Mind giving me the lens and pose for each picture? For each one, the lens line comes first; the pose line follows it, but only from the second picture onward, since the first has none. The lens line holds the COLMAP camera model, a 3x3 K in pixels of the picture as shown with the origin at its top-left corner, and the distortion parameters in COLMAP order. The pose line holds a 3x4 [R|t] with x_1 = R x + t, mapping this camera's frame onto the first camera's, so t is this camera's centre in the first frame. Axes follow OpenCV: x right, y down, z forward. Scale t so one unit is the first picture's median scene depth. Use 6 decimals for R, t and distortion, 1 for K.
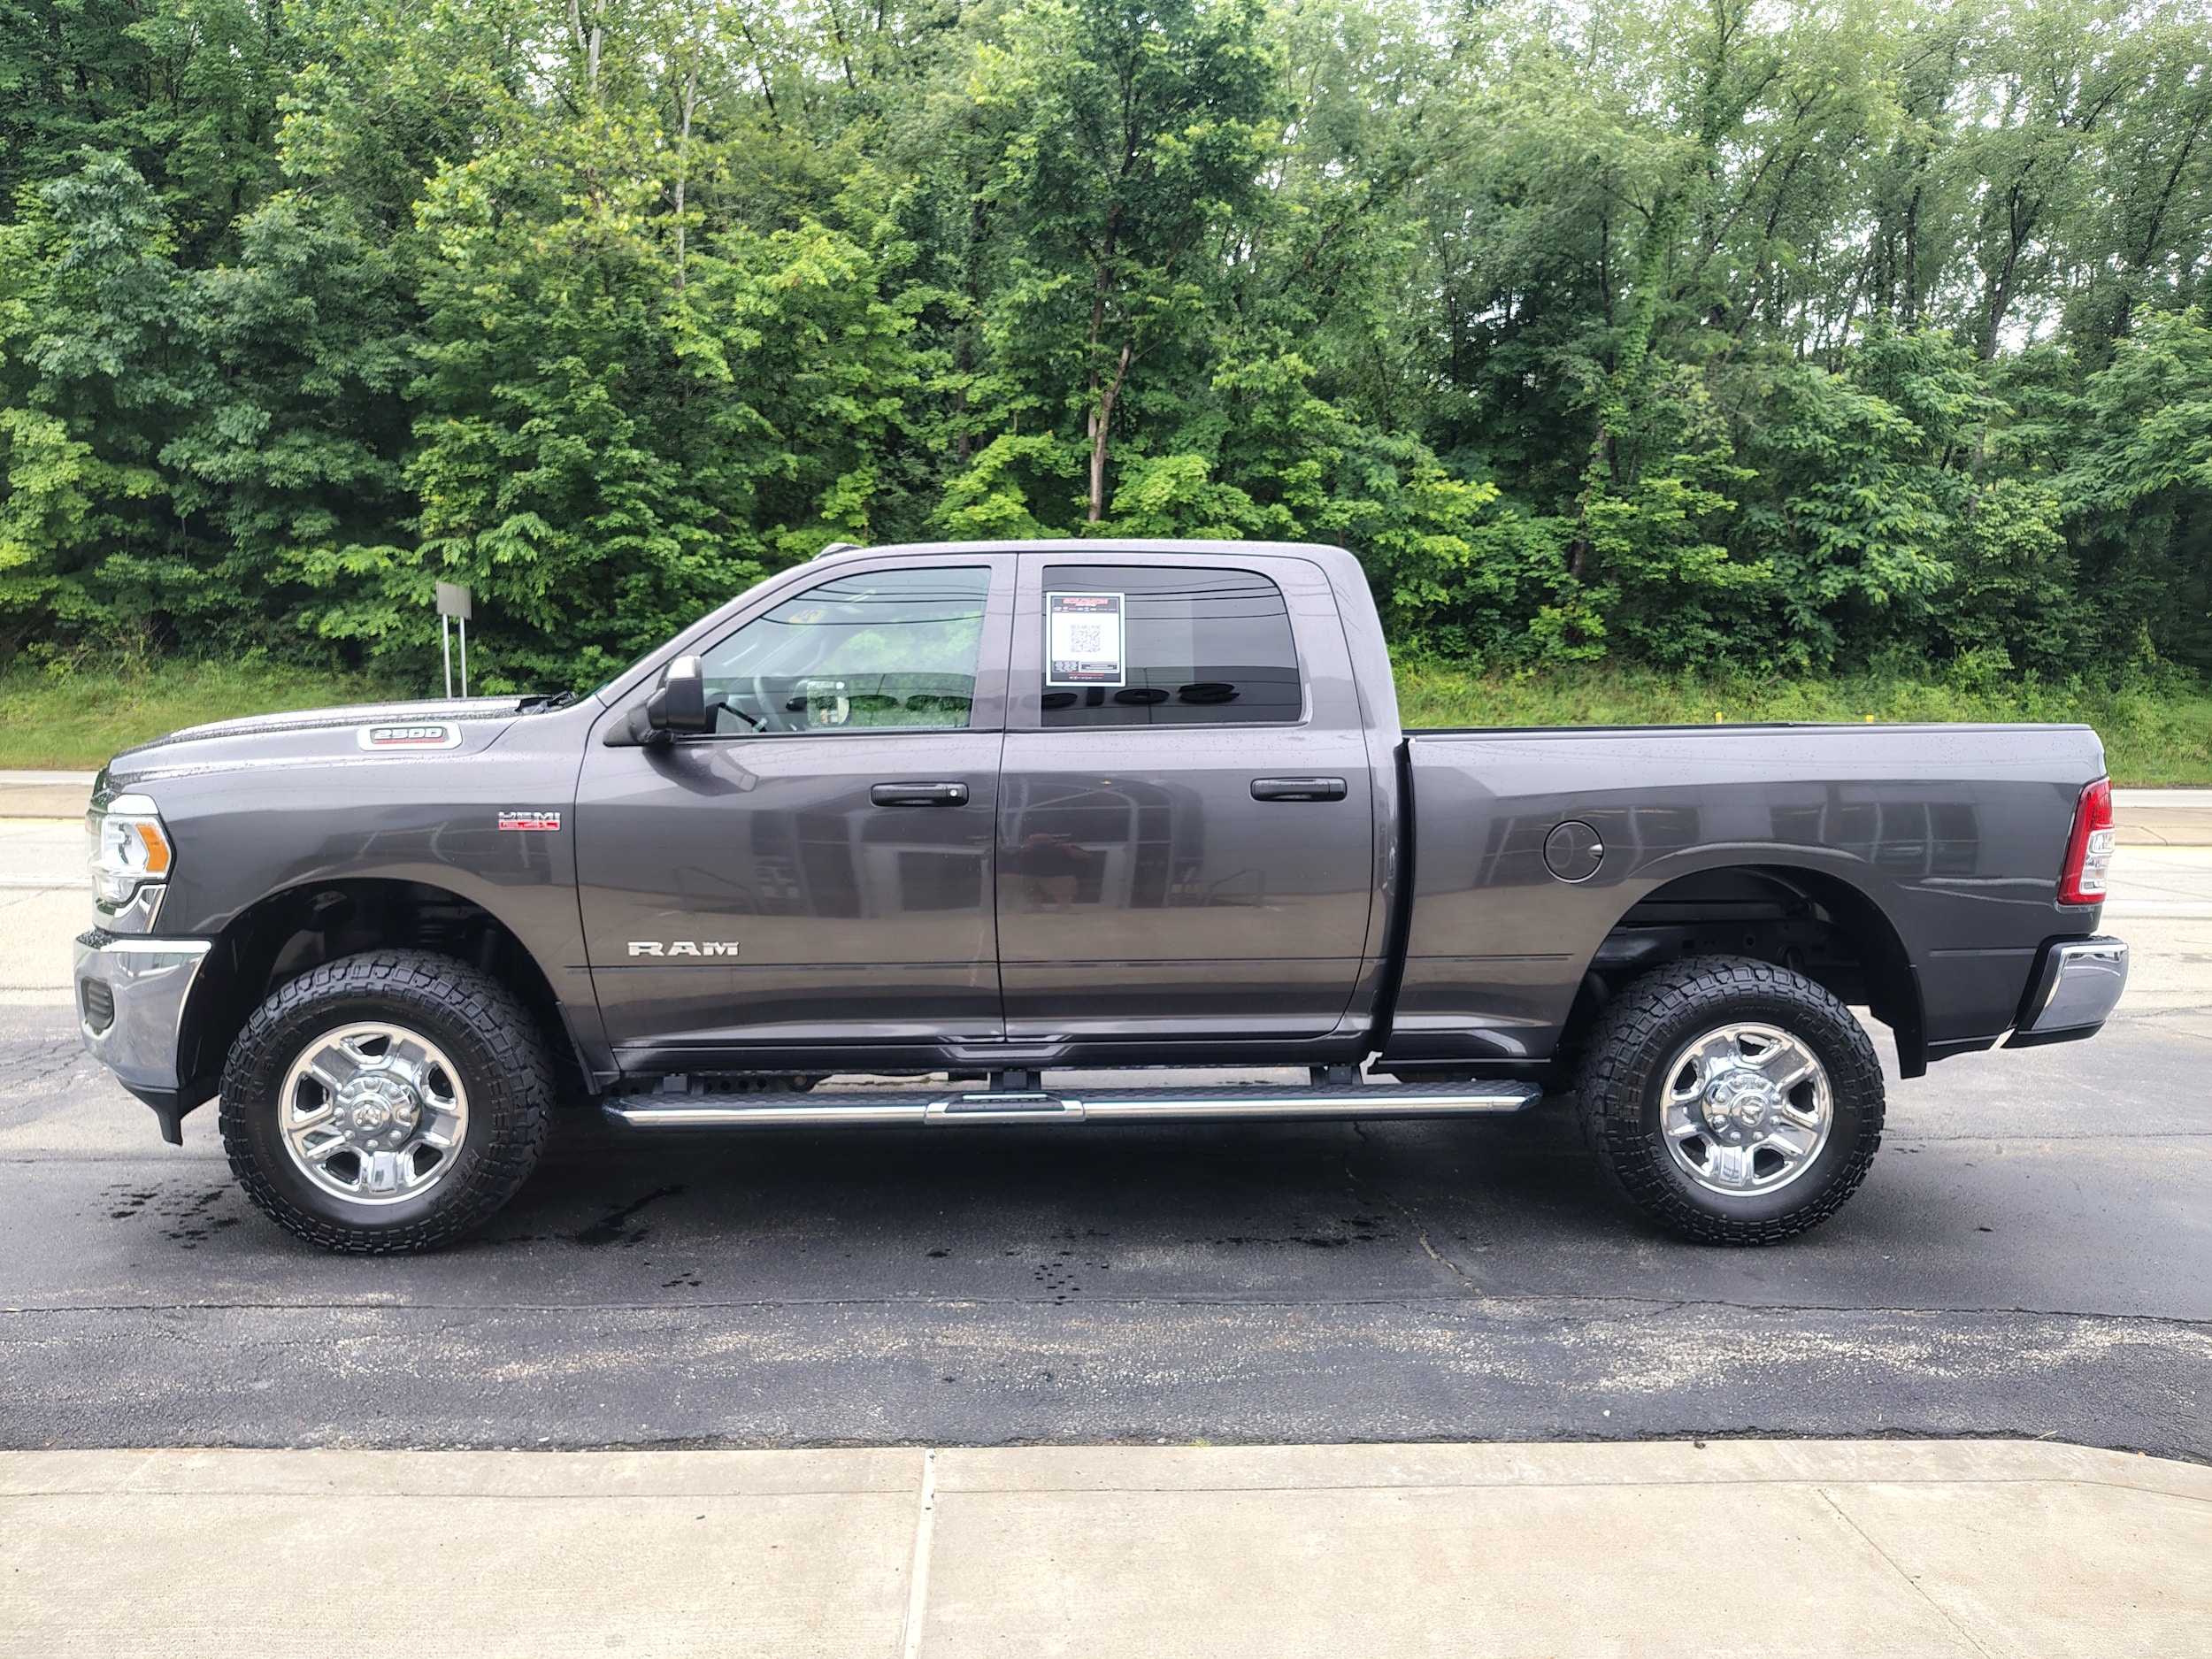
lens RADIAL K [[1531.5, 0, 1100.2], [0, 1531.5, 858.5], [0, 0, 1]] dist [0.021853, -0.019089]
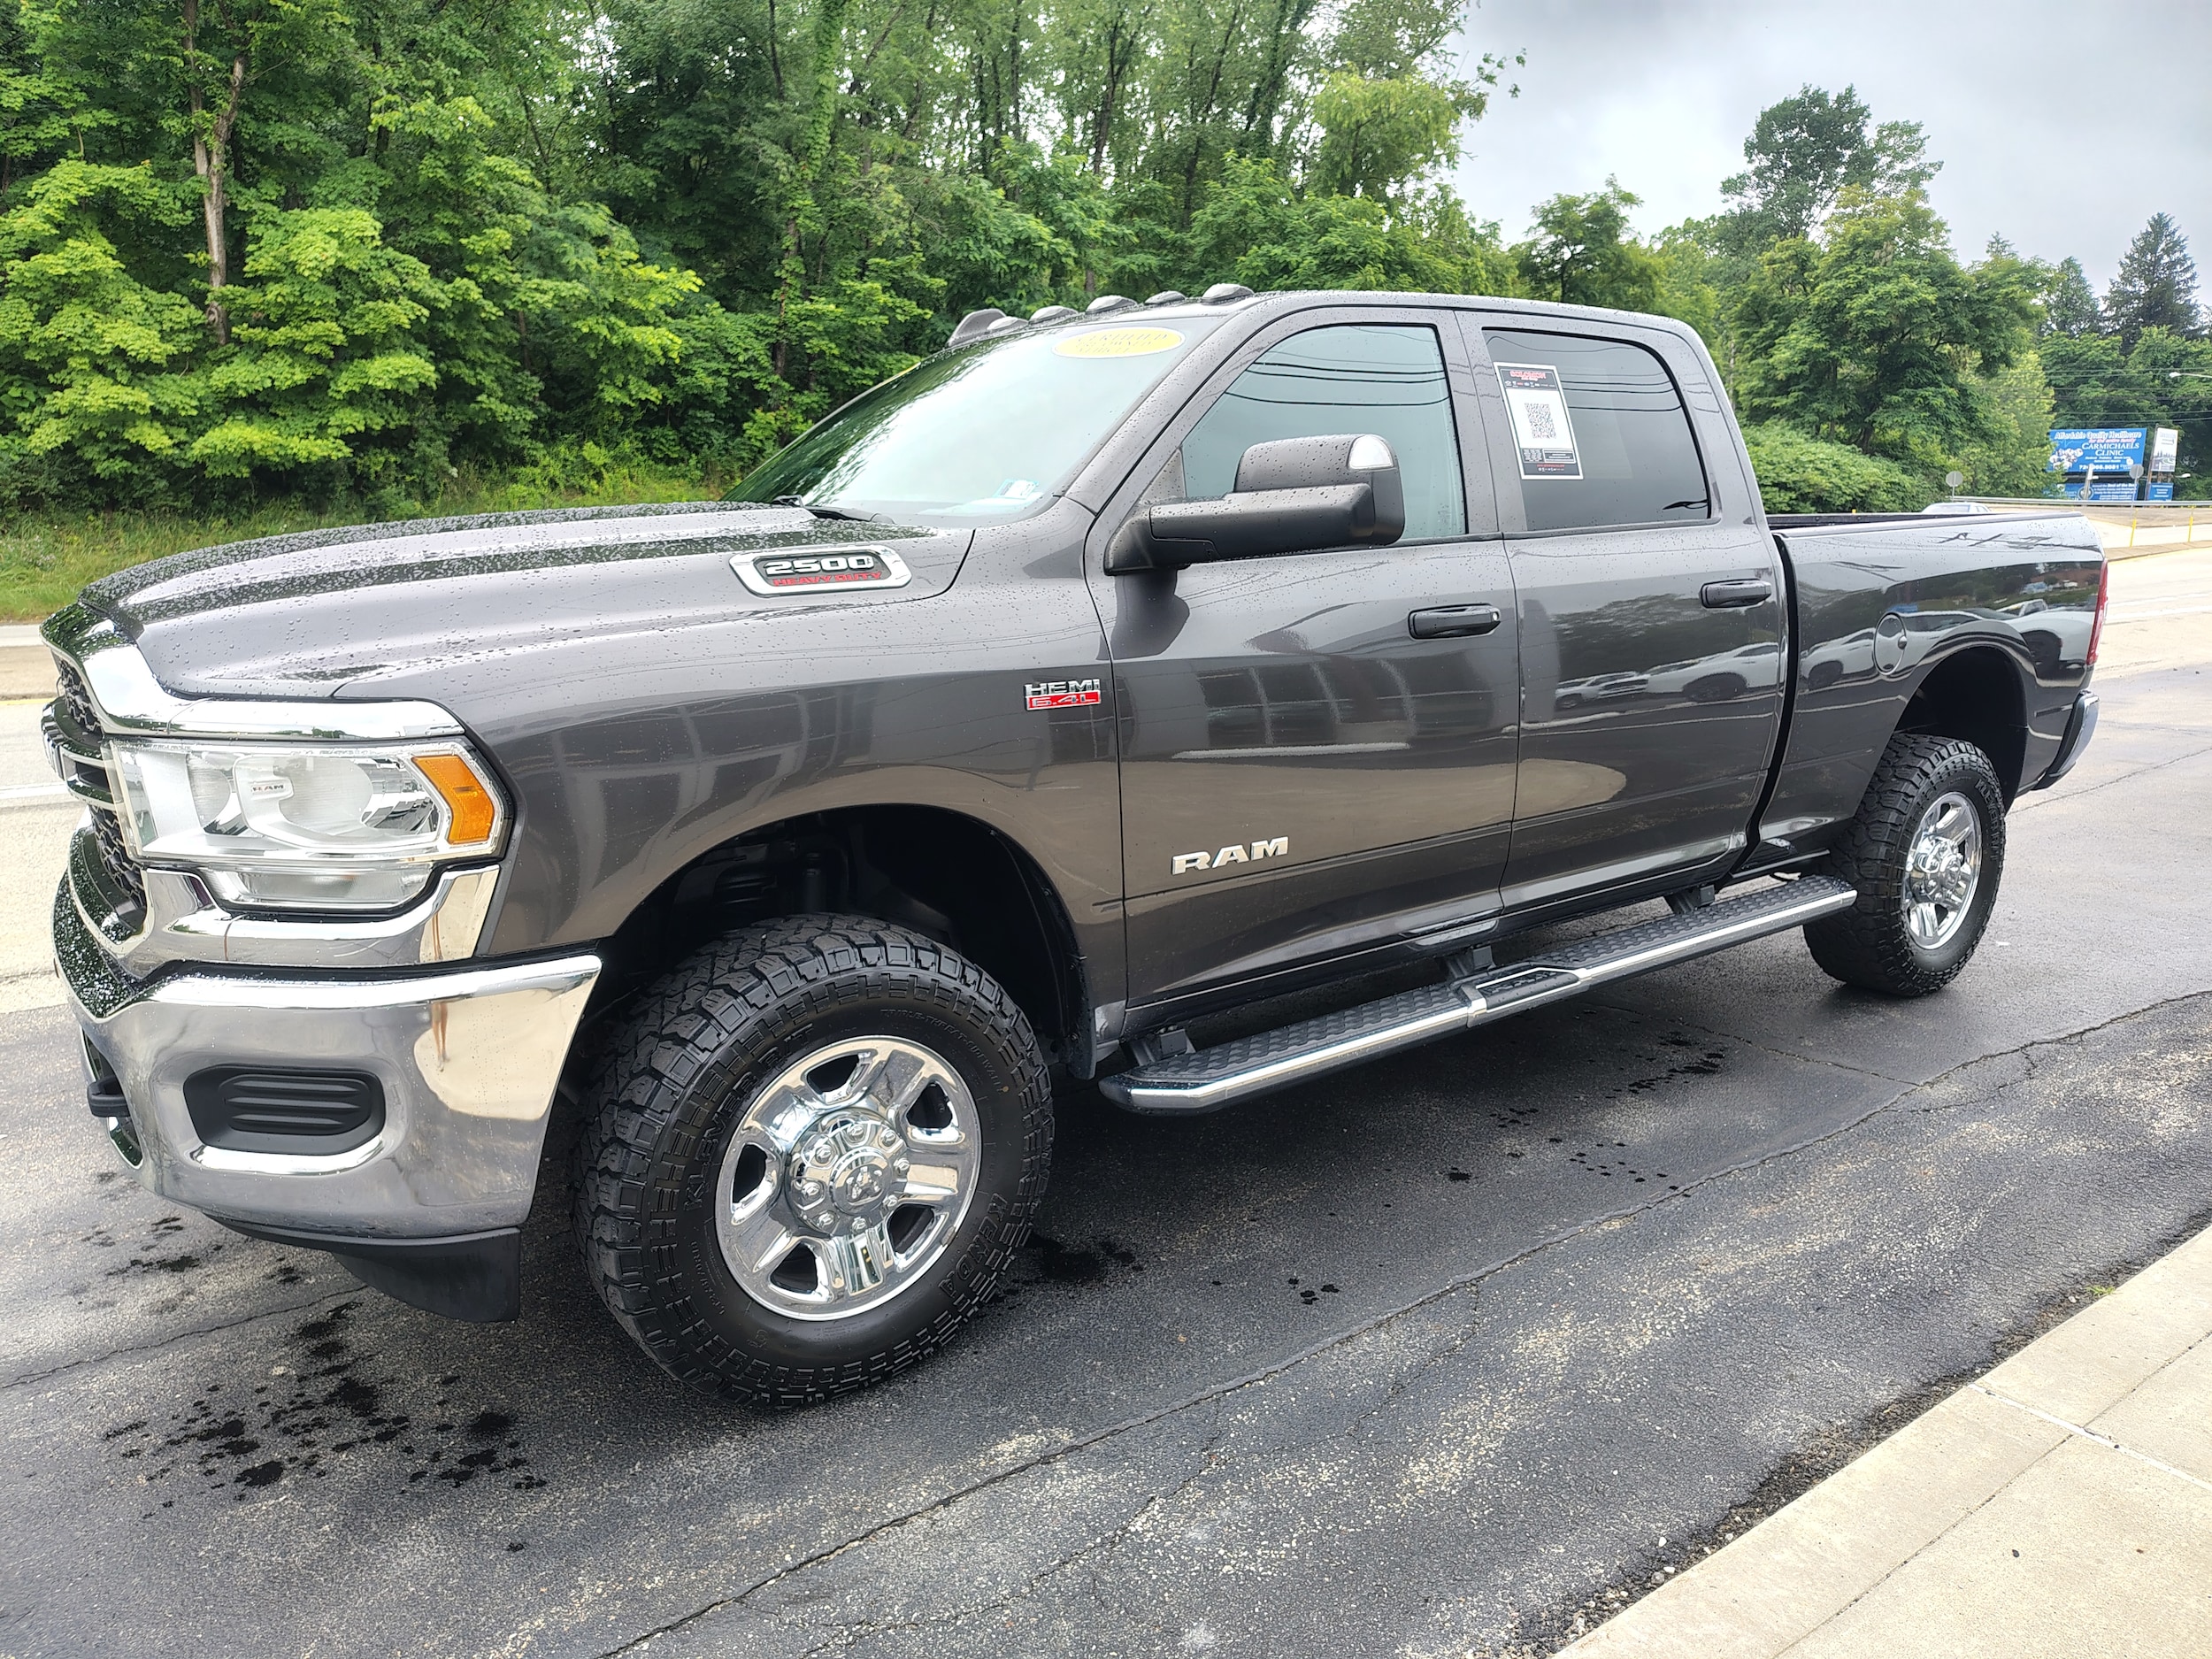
lens RADIAL K [[1531.5, 0, 1106.1], [0, 1531.5, 852.5], [0, 0, 1]] dist [0.021853, -0.019089]
pose [[0.833609, -0.131839, 0.536391, -0.098564], [0.068382, 0.988259, 0.136631, -0.006229], [-0.548106, -0.077217, 0.832837, 0.060506]]
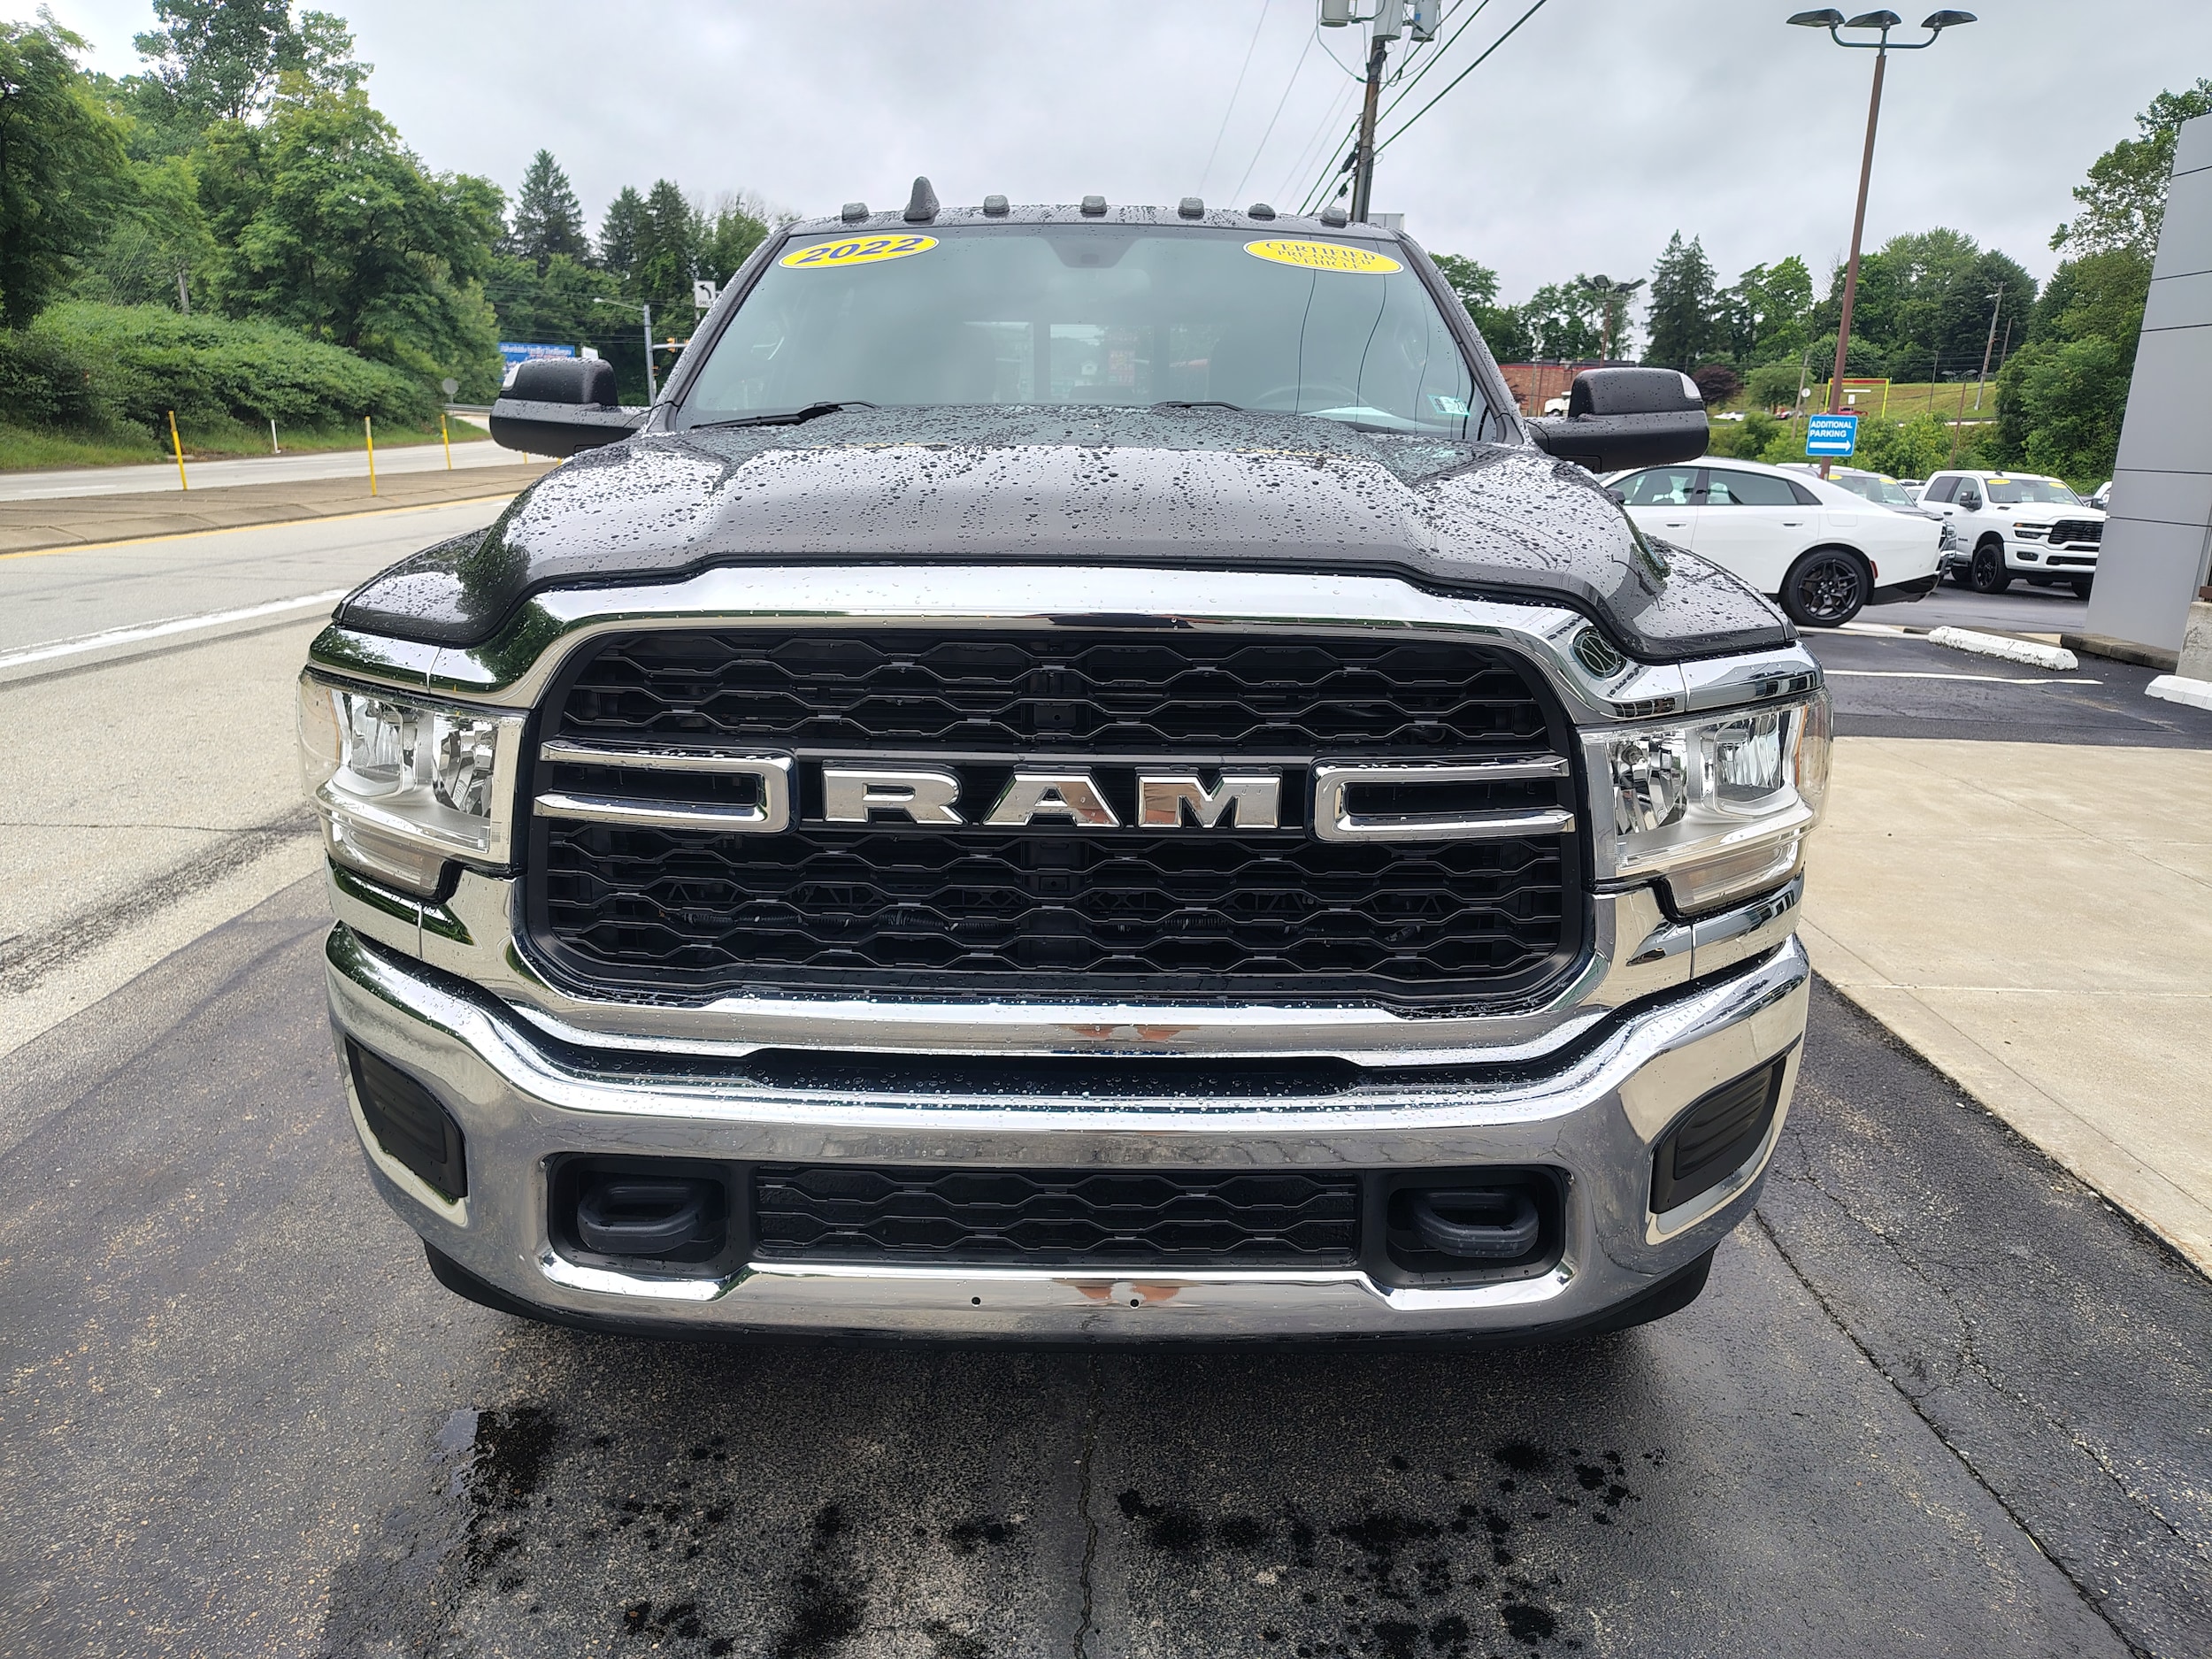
lens RADIAL K [[1531.5, 0, 1115.3], [0, 1531.5, 838.8], [0, 0, 1]] dist [0.021853, -0.019089]
pose [[0.052266, -0.266124, 0.962521, -0.152324], [0.085482, 0.961493, 0.261198, -0.016389], [-0.994968, 0.068626, 0.073002, 0.162536]]
